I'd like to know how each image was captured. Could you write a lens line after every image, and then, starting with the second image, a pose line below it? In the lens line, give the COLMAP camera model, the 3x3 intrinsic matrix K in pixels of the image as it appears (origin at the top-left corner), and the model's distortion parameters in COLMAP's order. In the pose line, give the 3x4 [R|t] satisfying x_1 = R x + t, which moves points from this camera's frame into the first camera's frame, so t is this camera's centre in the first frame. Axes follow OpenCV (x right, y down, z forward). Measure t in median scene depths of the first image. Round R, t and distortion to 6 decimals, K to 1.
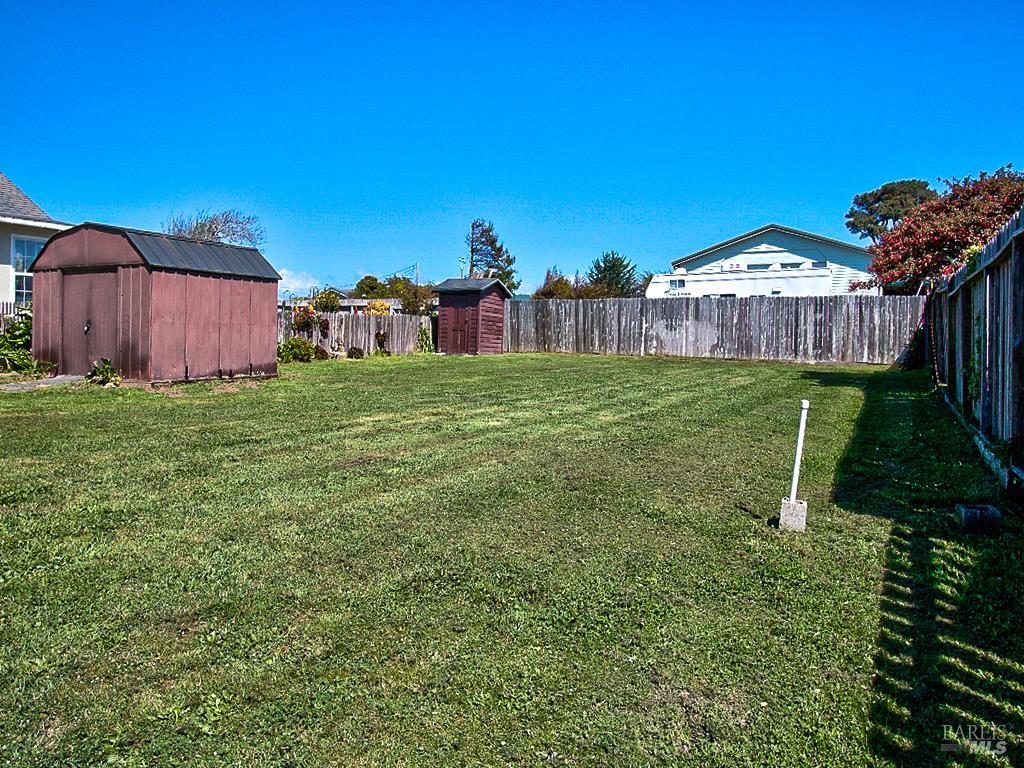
lens RADIAL K [[728.0, 0, 494.3], [0, 728.0, 343.7], [0, 0, 1]] dist [-0.003244, -0.002642]
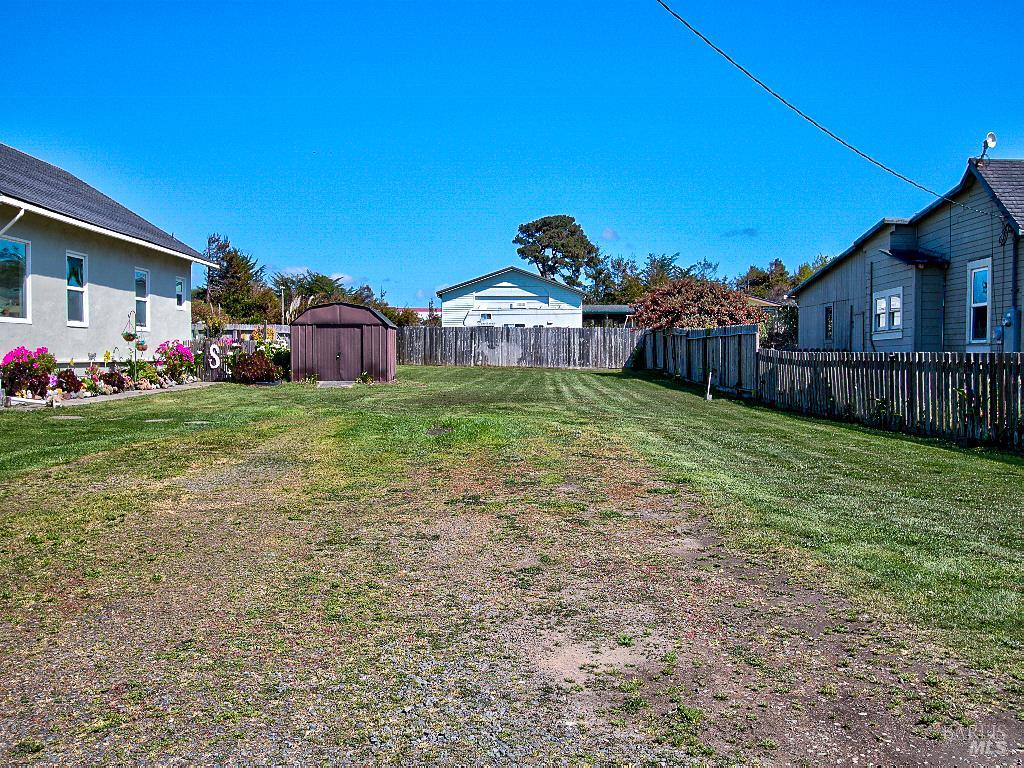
lens RADIAL K [[852.7, 0, 509.0], [0, 852.7, 382.5], [0, 0, 1]] dist [0.016244, -0.004665]
pose [[0.871693, -0.028814, 0.489205, -0.577900], [0.012174, 0.999235, 0.037162, -0.013986], [-0.489902, -0.026438, 0.871377, -0.535988]]
